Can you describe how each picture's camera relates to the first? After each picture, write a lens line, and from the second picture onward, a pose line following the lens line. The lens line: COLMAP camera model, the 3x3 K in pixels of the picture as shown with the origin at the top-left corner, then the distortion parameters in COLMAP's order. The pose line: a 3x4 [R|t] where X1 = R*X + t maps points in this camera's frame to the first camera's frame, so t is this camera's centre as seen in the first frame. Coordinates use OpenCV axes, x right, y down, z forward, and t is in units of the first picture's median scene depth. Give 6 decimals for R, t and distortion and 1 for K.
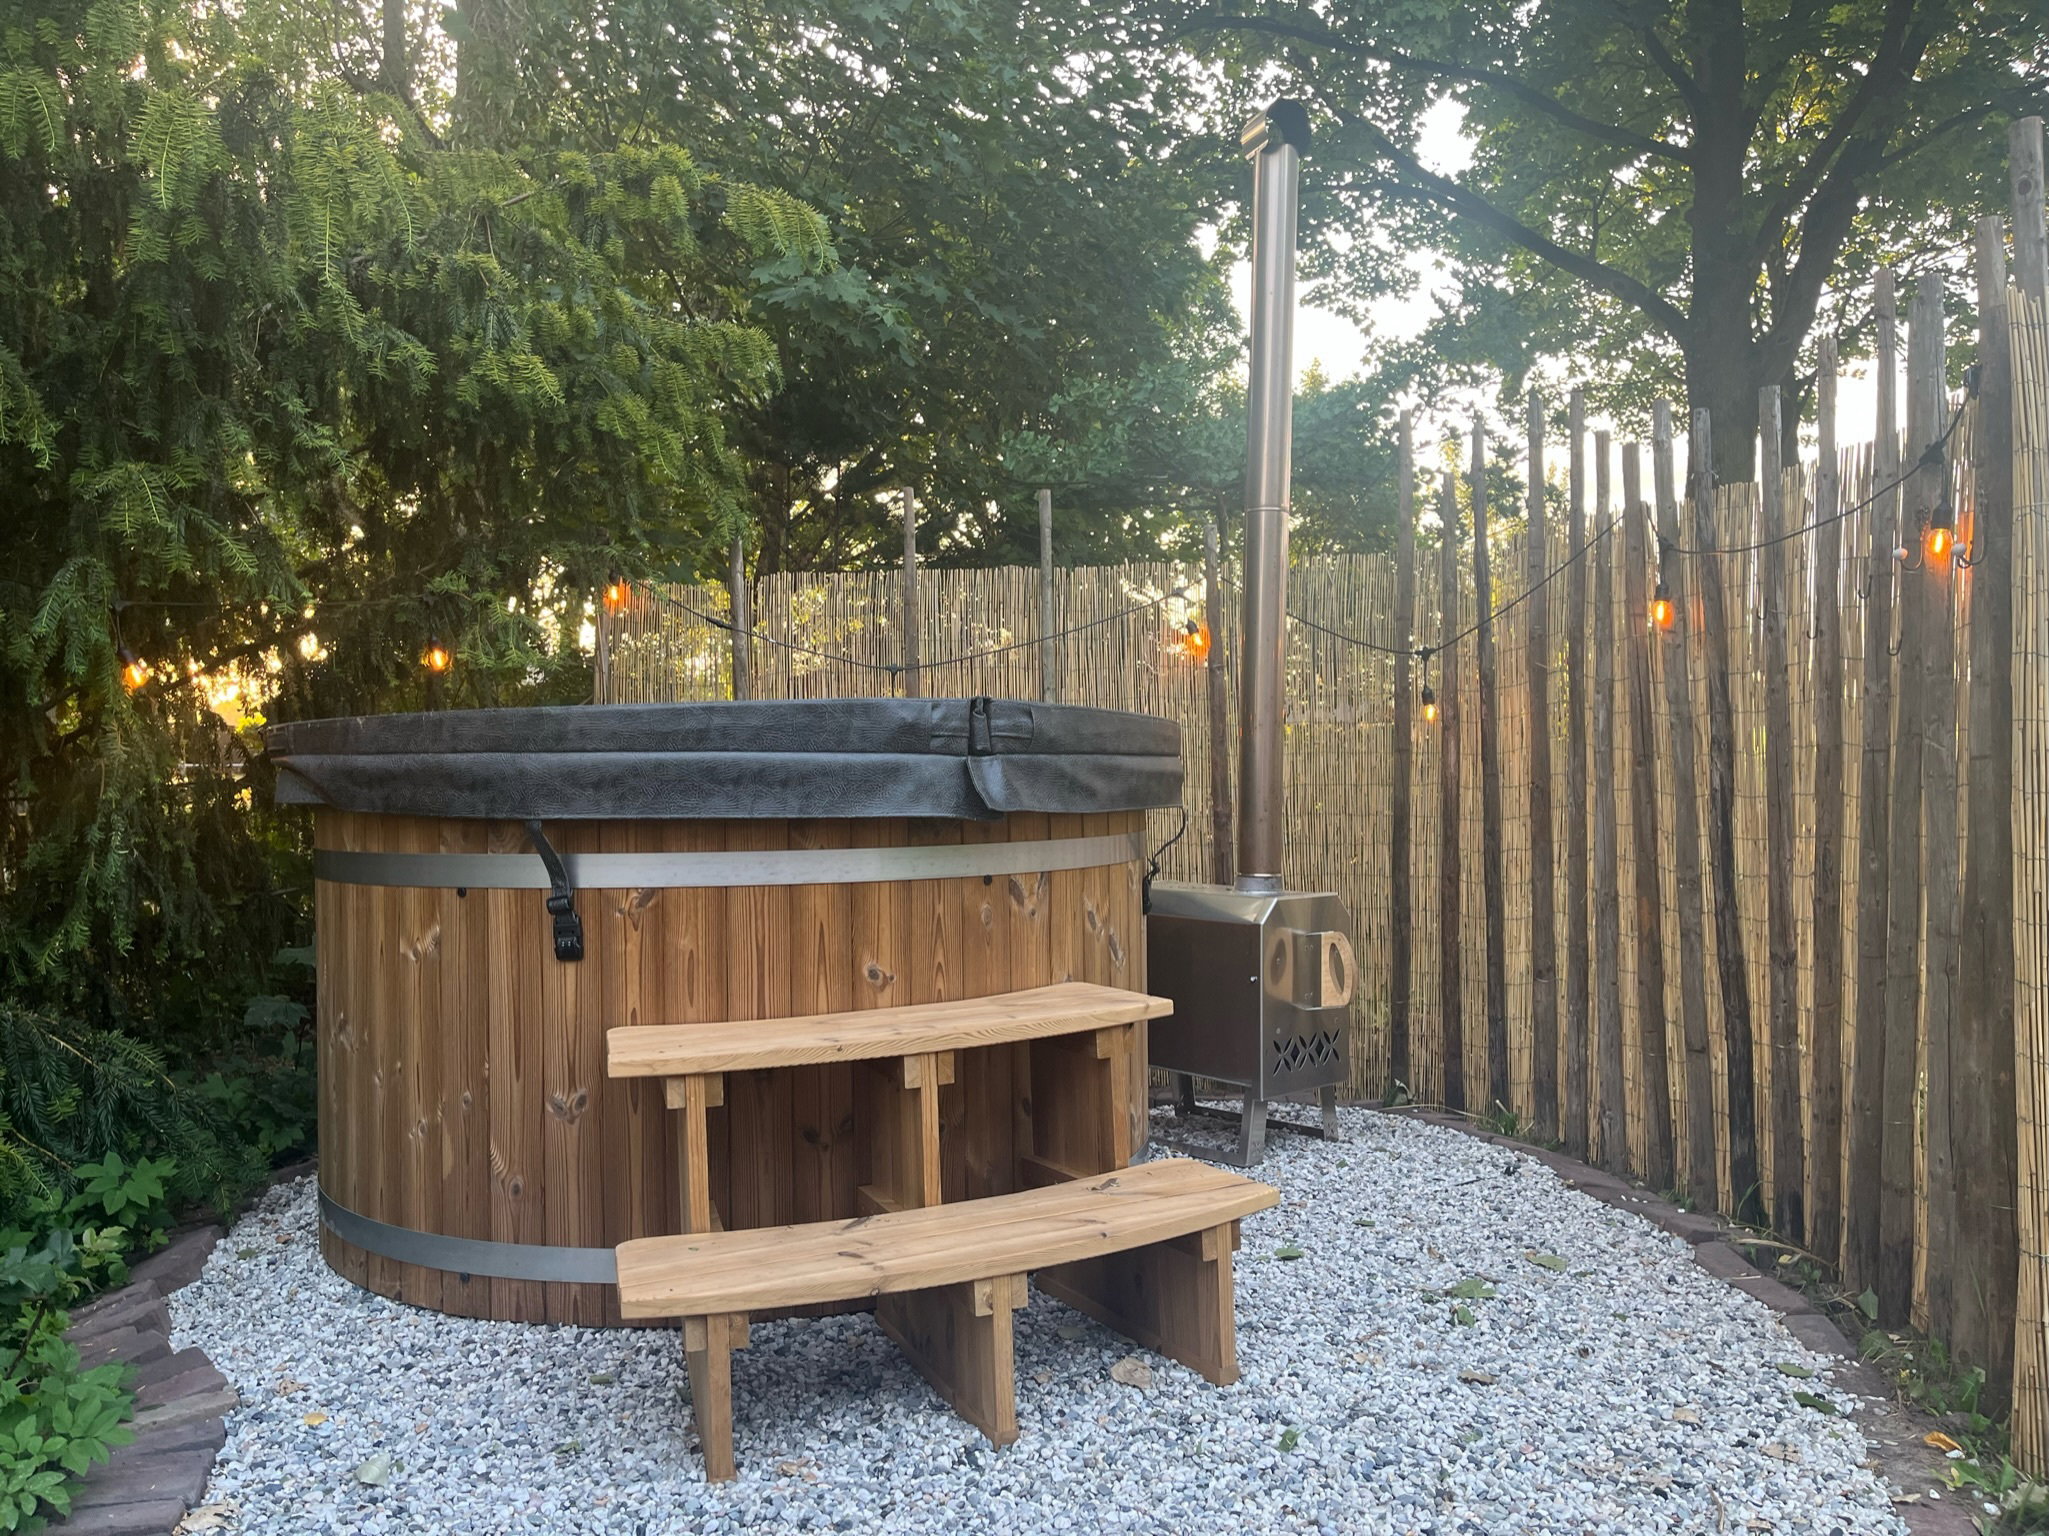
lens RADIAL K [[1577.6, 0, 1024.5], [0, 1577.6, 768.0], [0, 0, 1]] dist [0.068285, -0.100796]
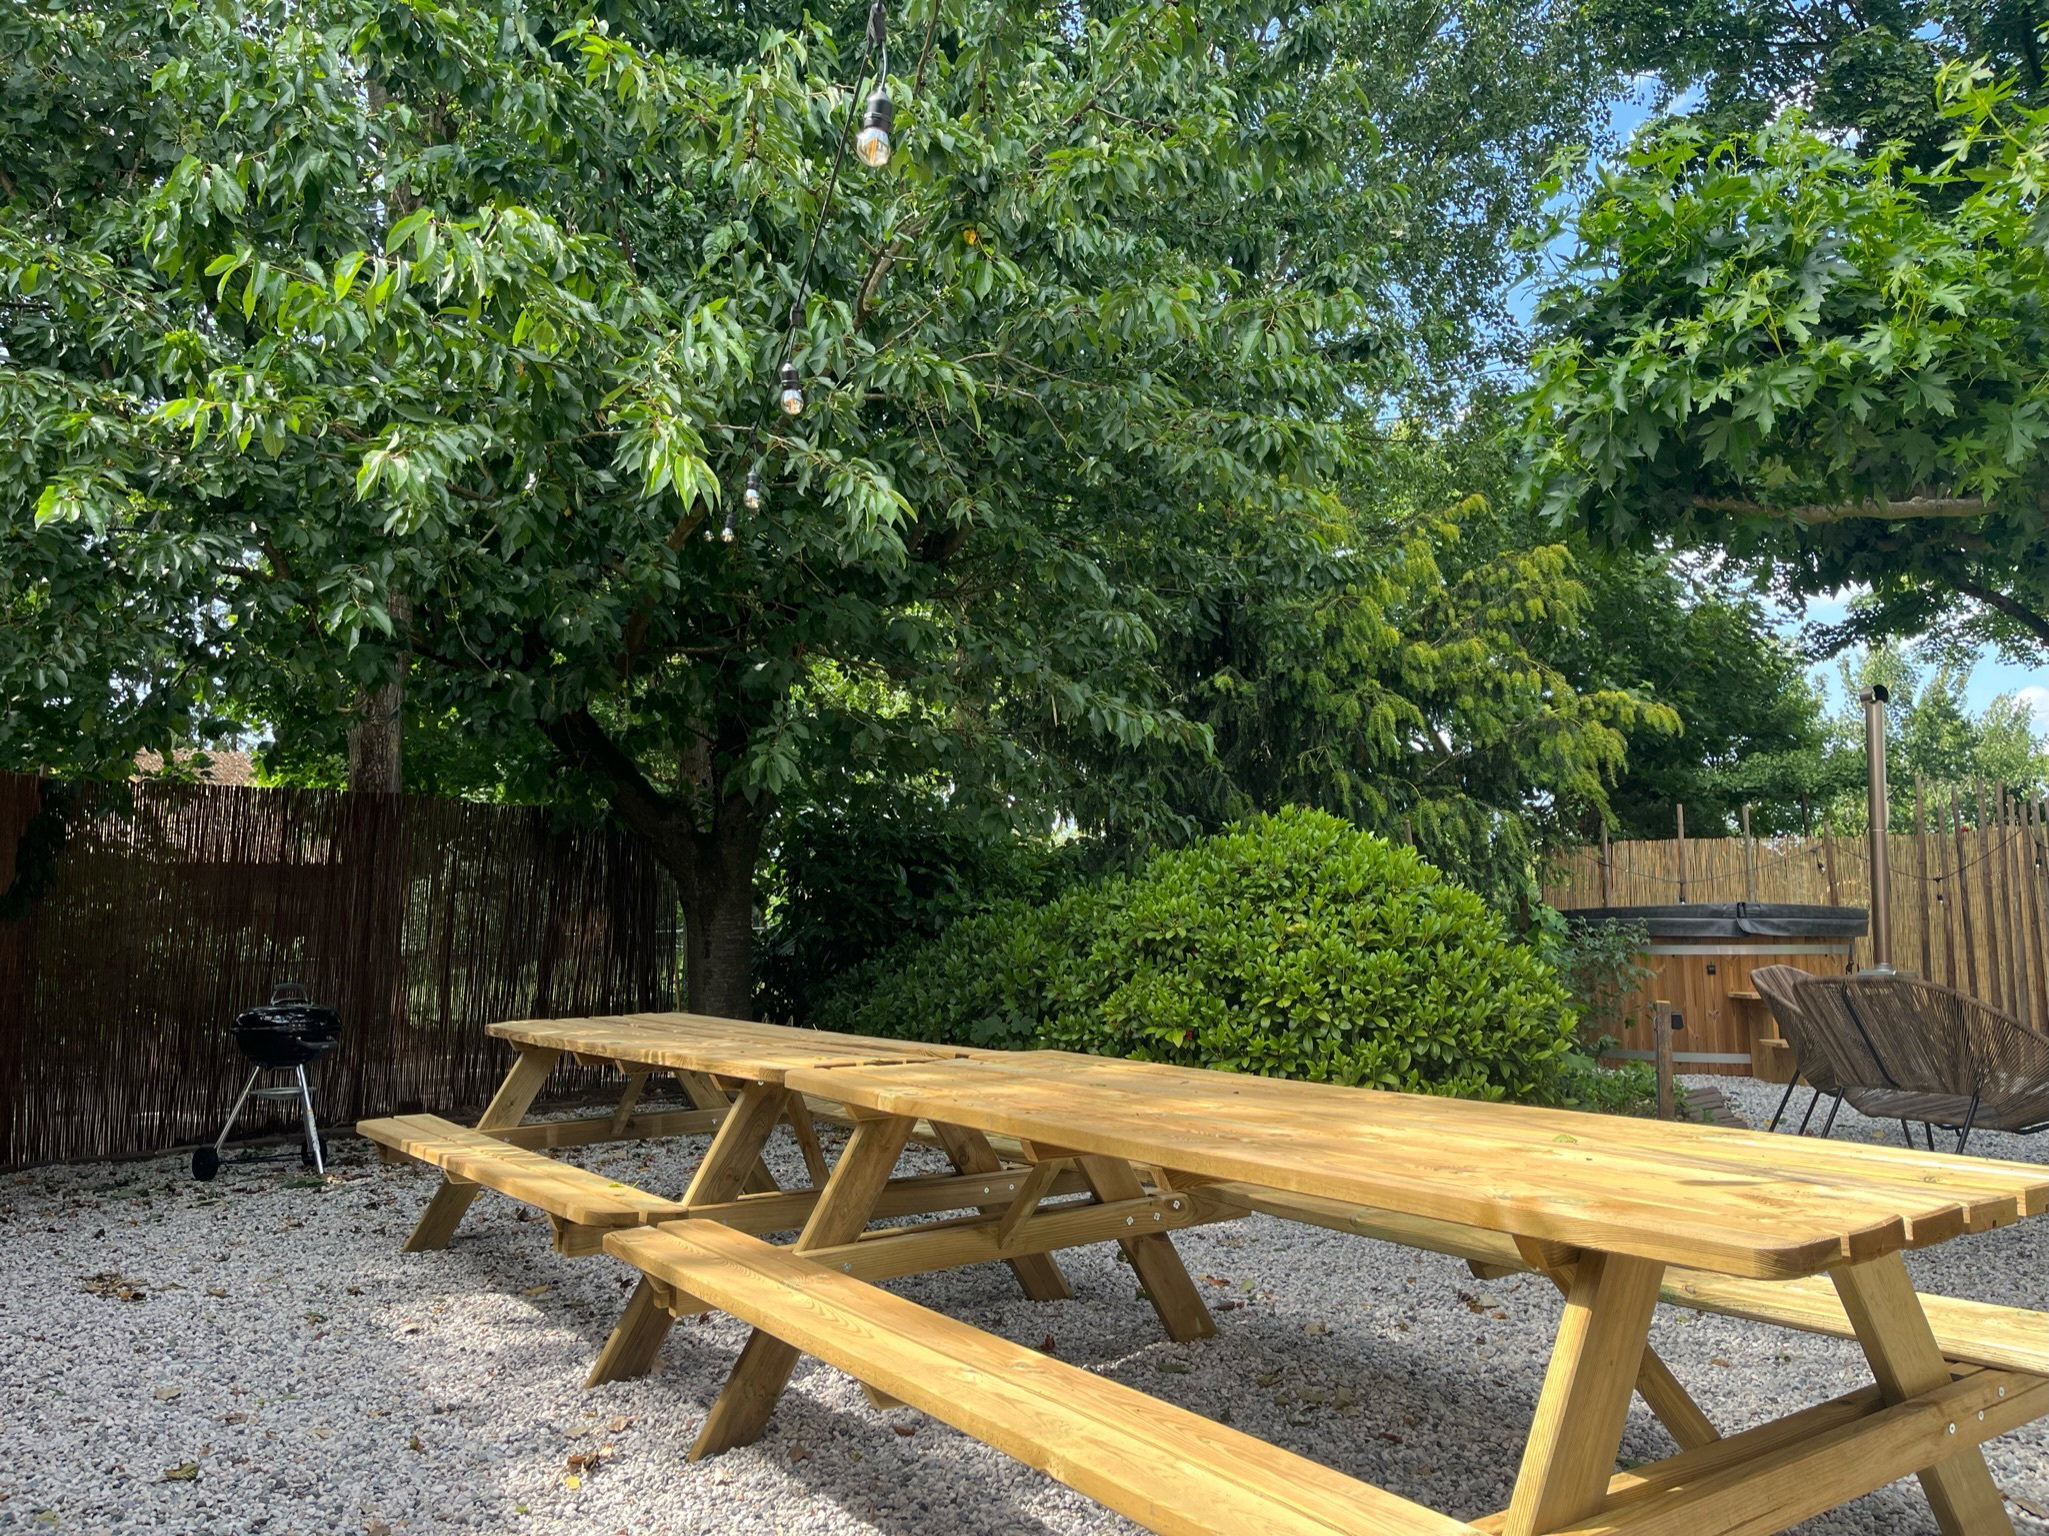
lens RADIAL K [[1577.6, 0, 1024.5], [0, 1577.6, 768.0], [0, 0, 1]] dist [0.068285, -0.100796]
pose [[0.980500, -0.017650, -0.195723, -0.635490], [-0.003890, 0.994020, -0.109131, 0.031579], [0.196479, 0.107764, 0.974568, -1.679629]]
